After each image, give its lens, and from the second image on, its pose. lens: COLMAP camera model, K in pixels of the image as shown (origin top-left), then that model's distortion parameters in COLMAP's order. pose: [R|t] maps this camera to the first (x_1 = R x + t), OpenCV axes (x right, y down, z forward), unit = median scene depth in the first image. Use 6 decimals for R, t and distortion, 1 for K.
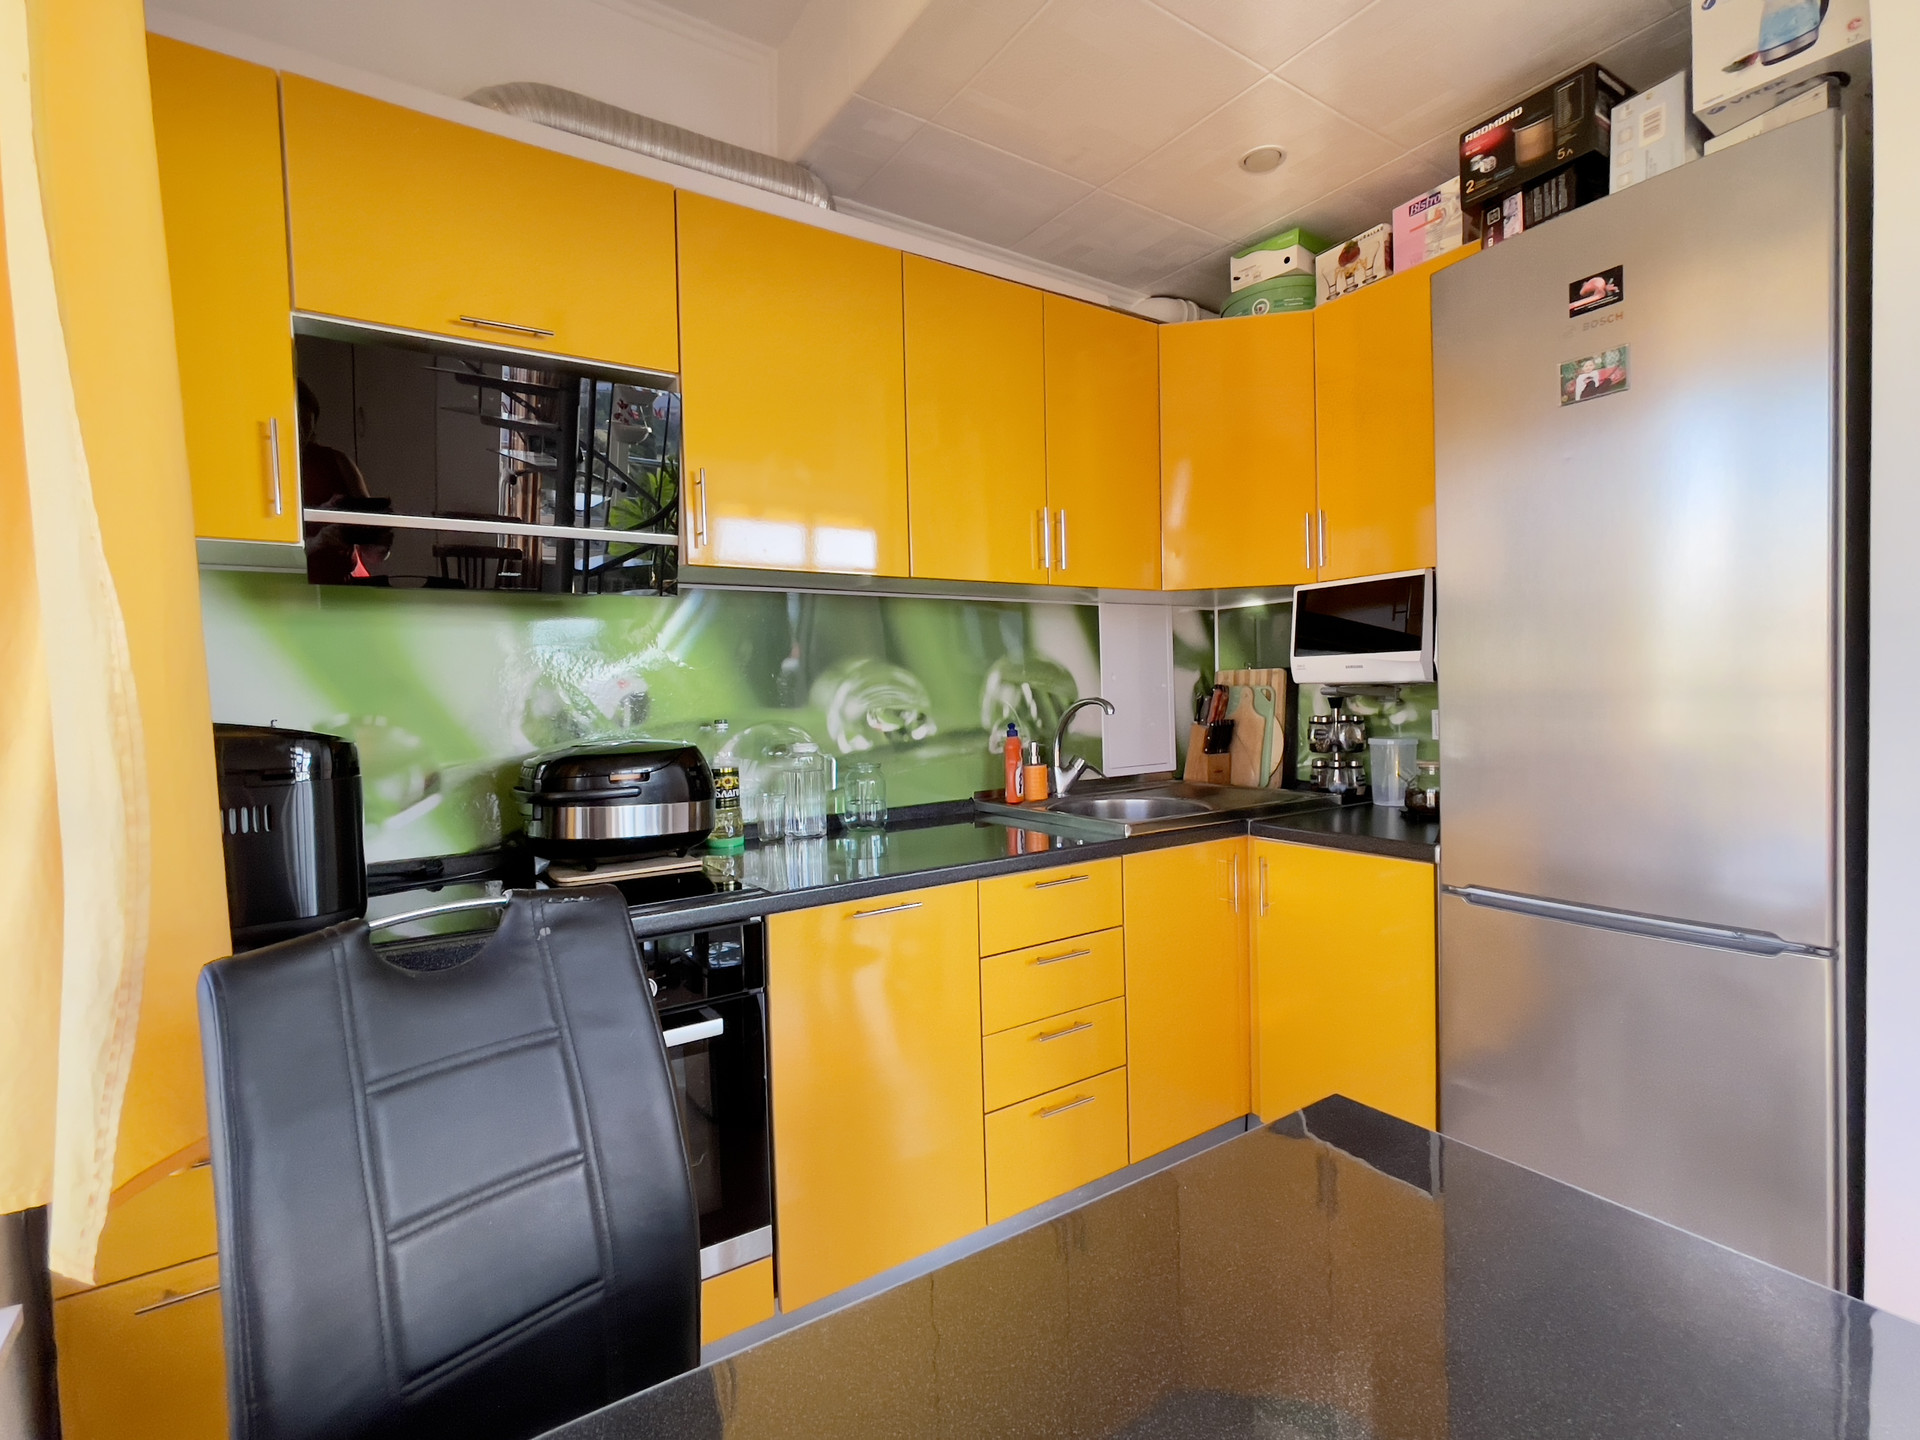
lens RADIAL K [[894.0, 0, 960.0], [0, 894.0, 720.0], [0, 0, 1]] dist [-0.003687, -0.000842]
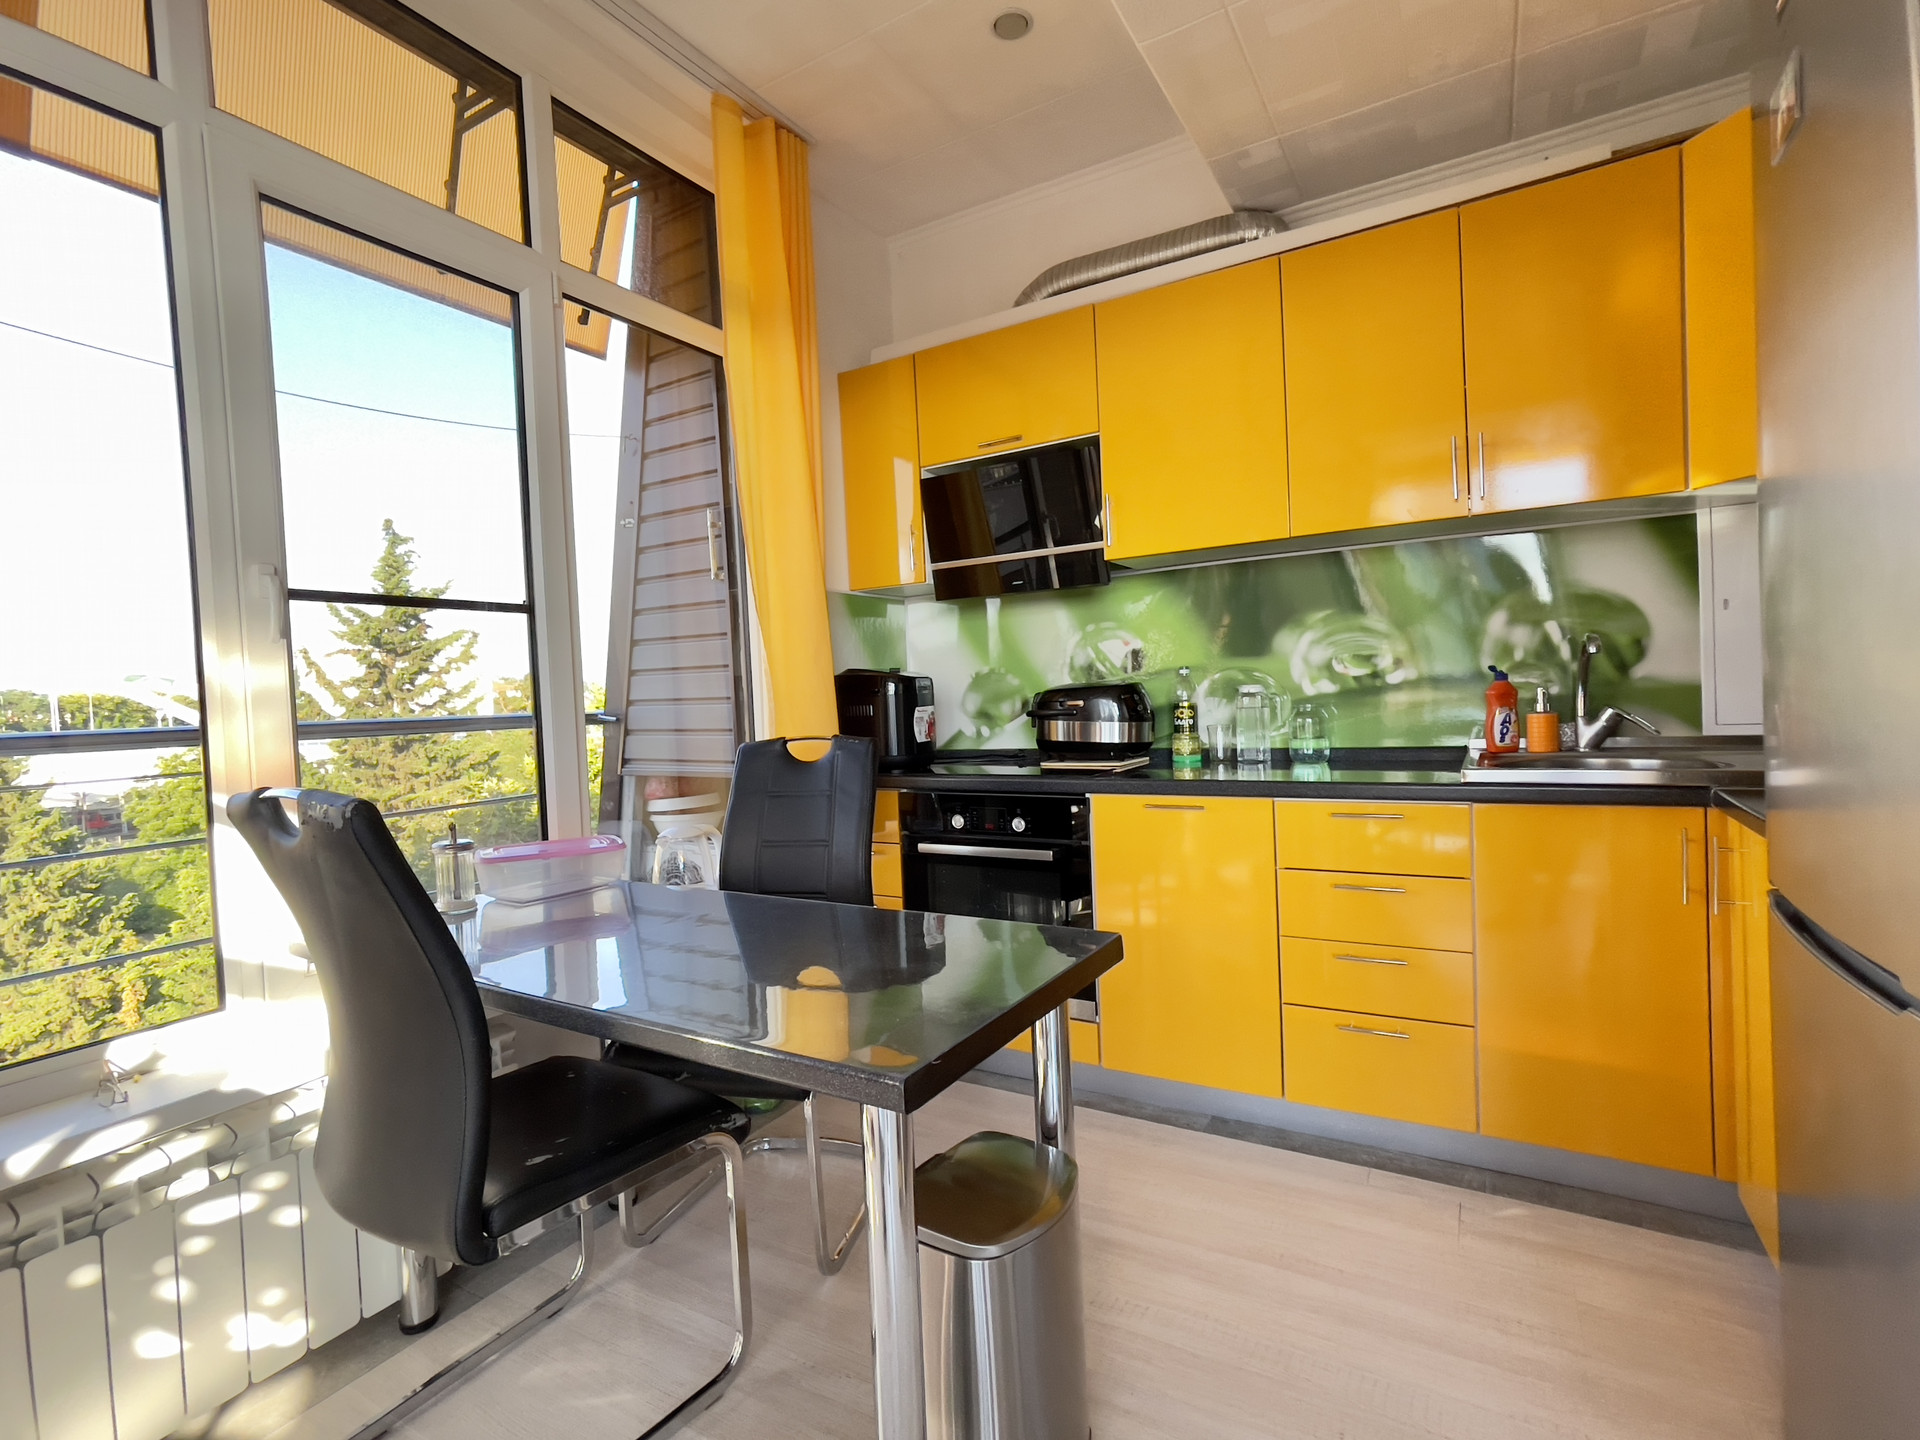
lens RADIAL K [[894.0, 0, 960.0], [0, 894.0, 720.0], [0, 0, 1]] dist [-0.003687, -0.000842]
pose [[0.430525, 0.033448, -0.901959, 0.708404], [0.003856, 0.999236, 0.038896, 0.023172], [0.902570, -0.020224, 0.430067, 0.110252]]
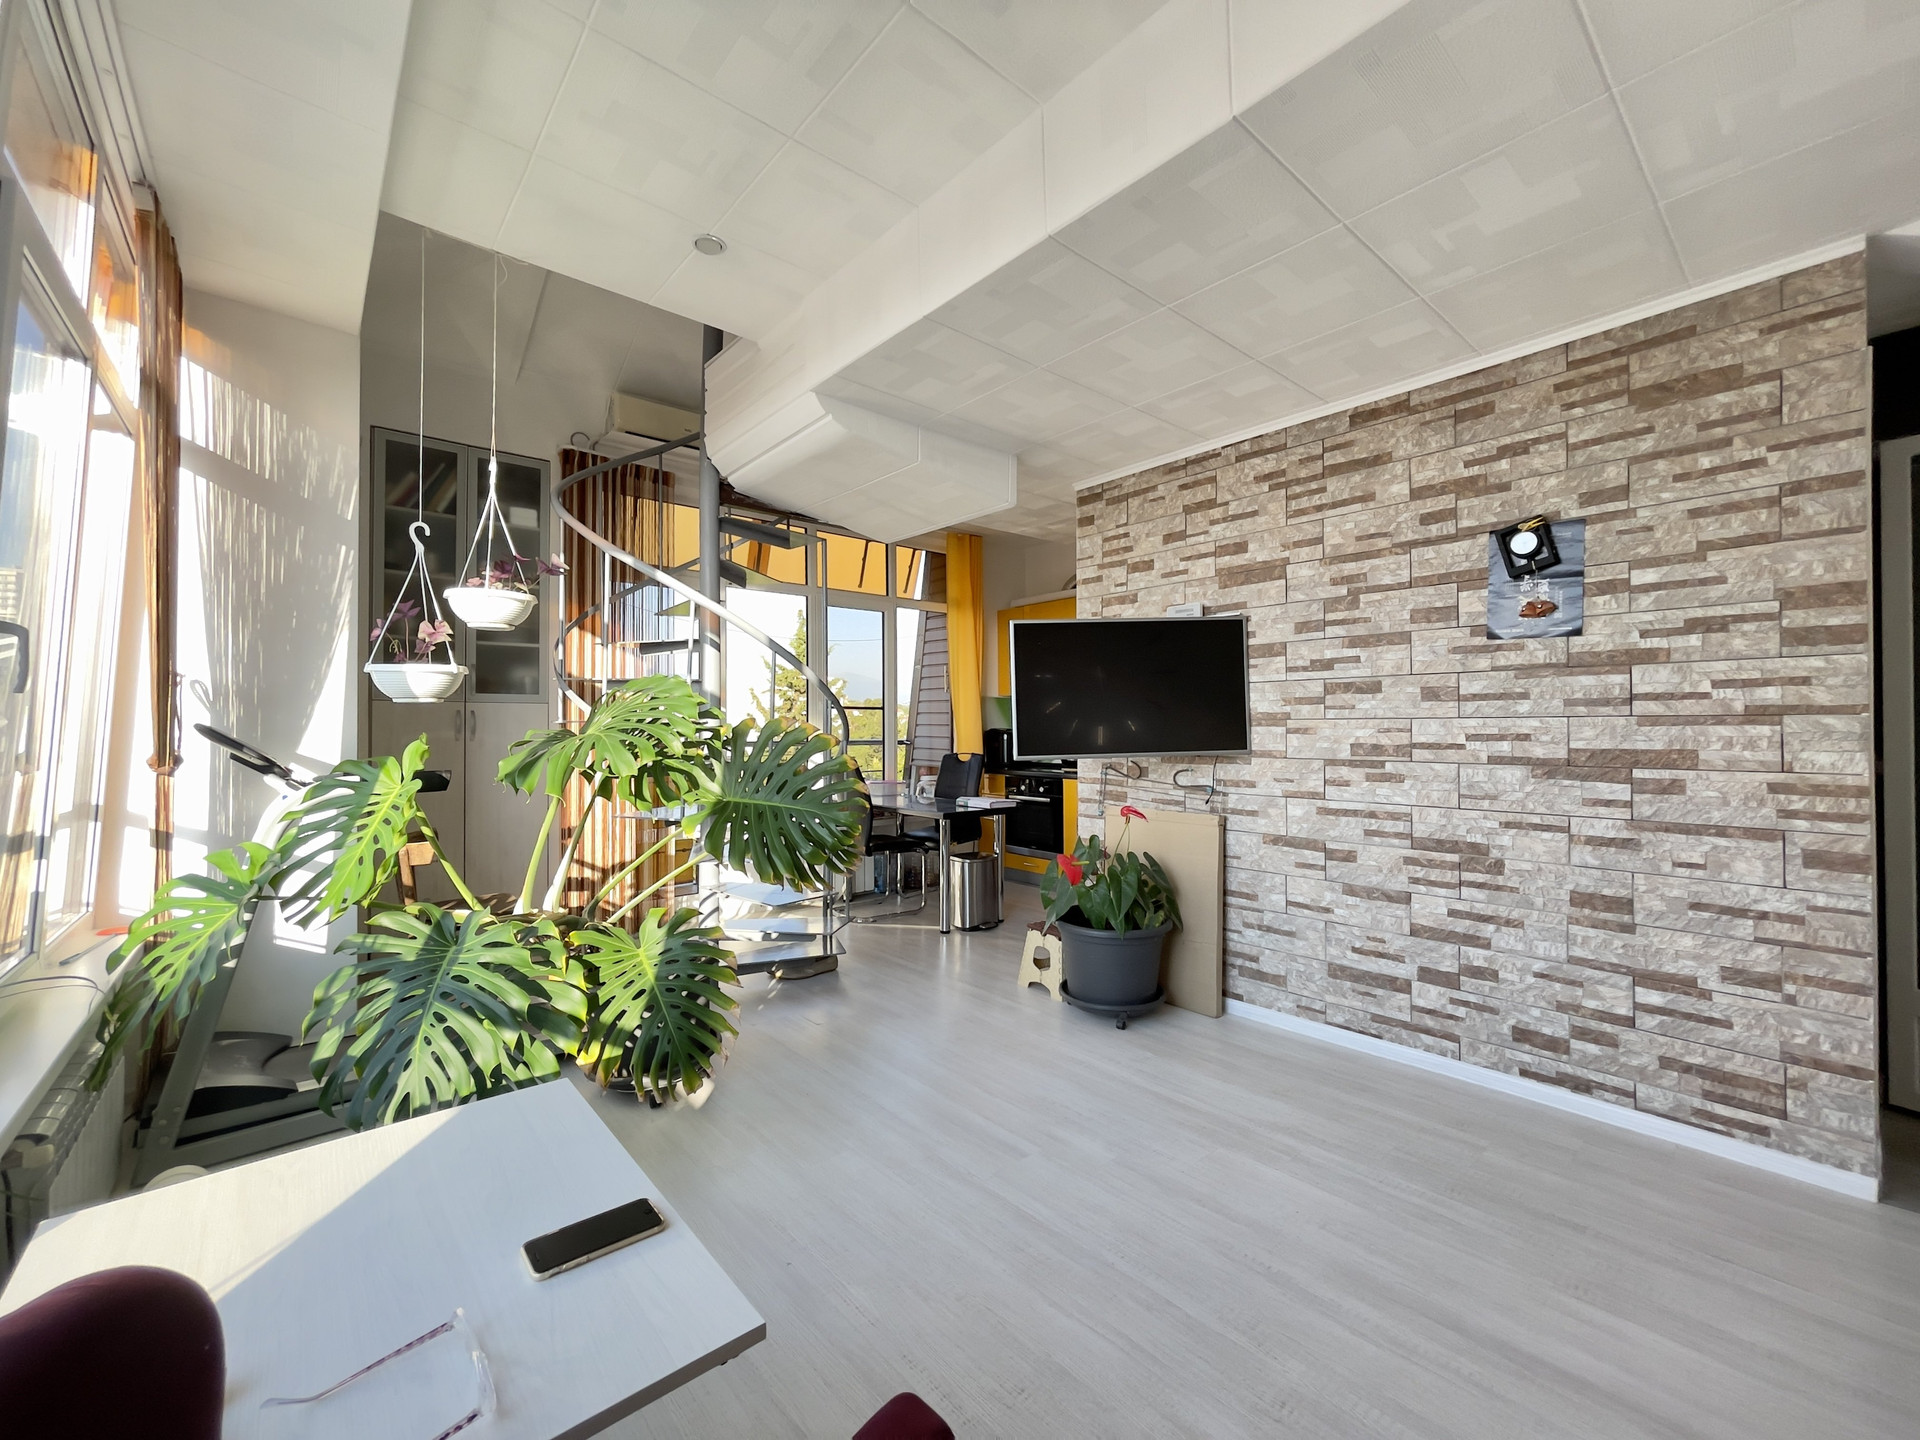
lens RADIAL K [[774.2, 0, 960.0], [0, 774.2, 720.0], [0, 0, 1]] dist [0.000017, -0.000002]
pose [[0.125935, 0.022423, -0.991785, 2.261061], [-0.026800, 0.999457, 0.019194, -0.076104], [0.991676, 0.024163, 0.126468, 0.031999]]
